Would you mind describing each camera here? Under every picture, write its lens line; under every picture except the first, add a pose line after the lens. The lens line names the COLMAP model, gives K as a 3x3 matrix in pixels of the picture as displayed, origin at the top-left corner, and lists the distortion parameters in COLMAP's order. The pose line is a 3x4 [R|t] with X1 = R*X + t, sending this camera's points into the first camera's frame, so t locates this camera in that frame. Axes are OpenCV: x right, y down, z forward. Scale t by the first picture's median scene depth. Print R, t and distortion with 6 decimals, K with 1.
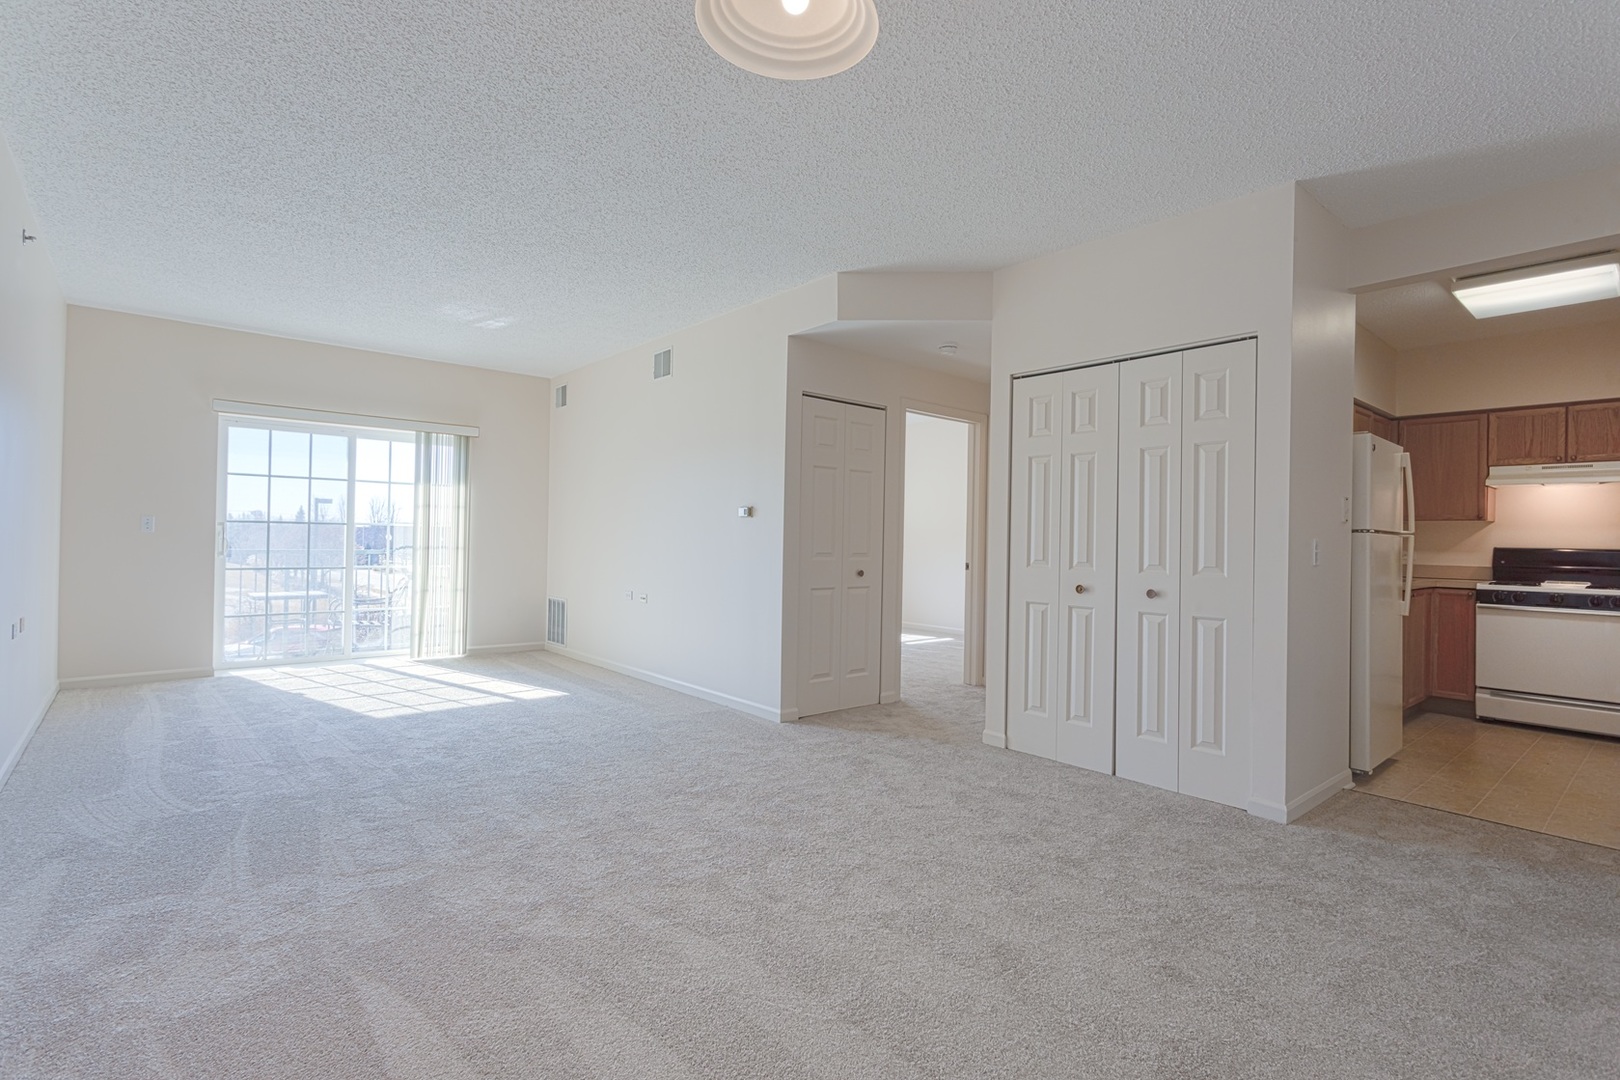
lens RADIAL K [[758.0, 0, 810.0], [0, 758.0, 540.0], [0, 0, 1]] dist [-0.000021, -0.000359]
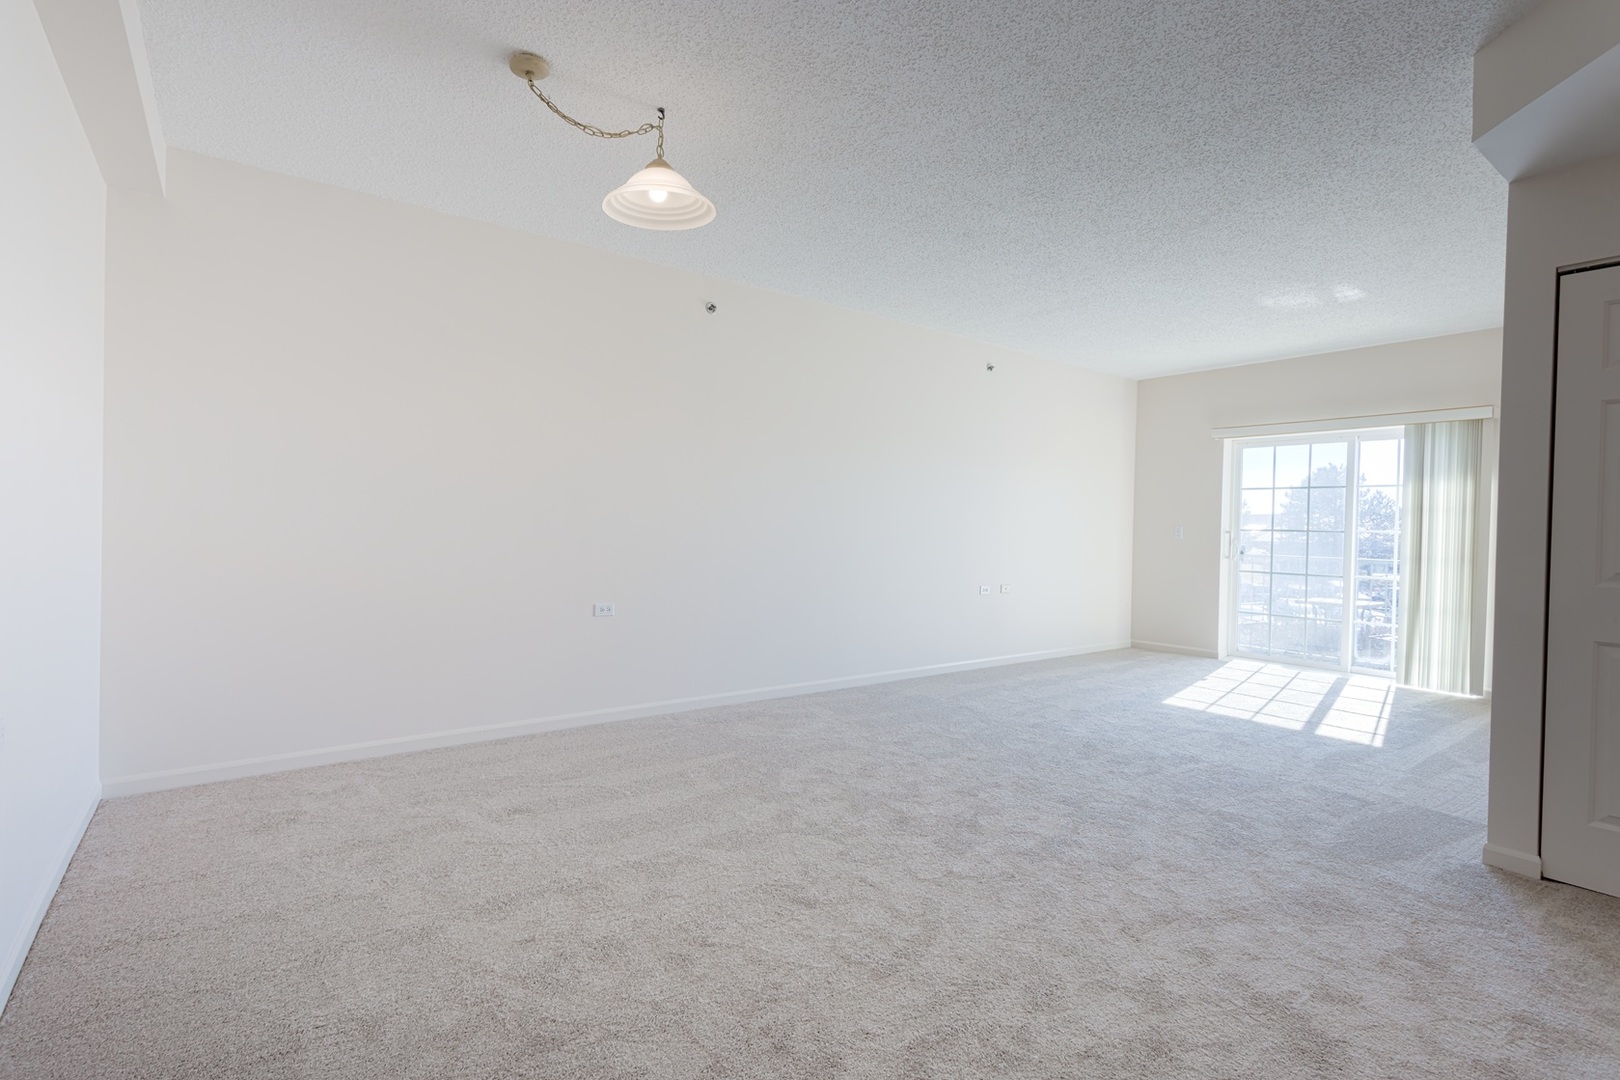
lens RADIAL K [[758.0, 0, 810.0], [0, 758.0, 540.0], [0, 0, 1]] dist [-0.000021, -0.000359]
pose [[-0.071290, -0.003399, -0.997450, 0.471265], [-0.026068, 0.999659, -0.001543, 0.010635], [0.997115, 0.025892, -0.071355, 0.446079]]
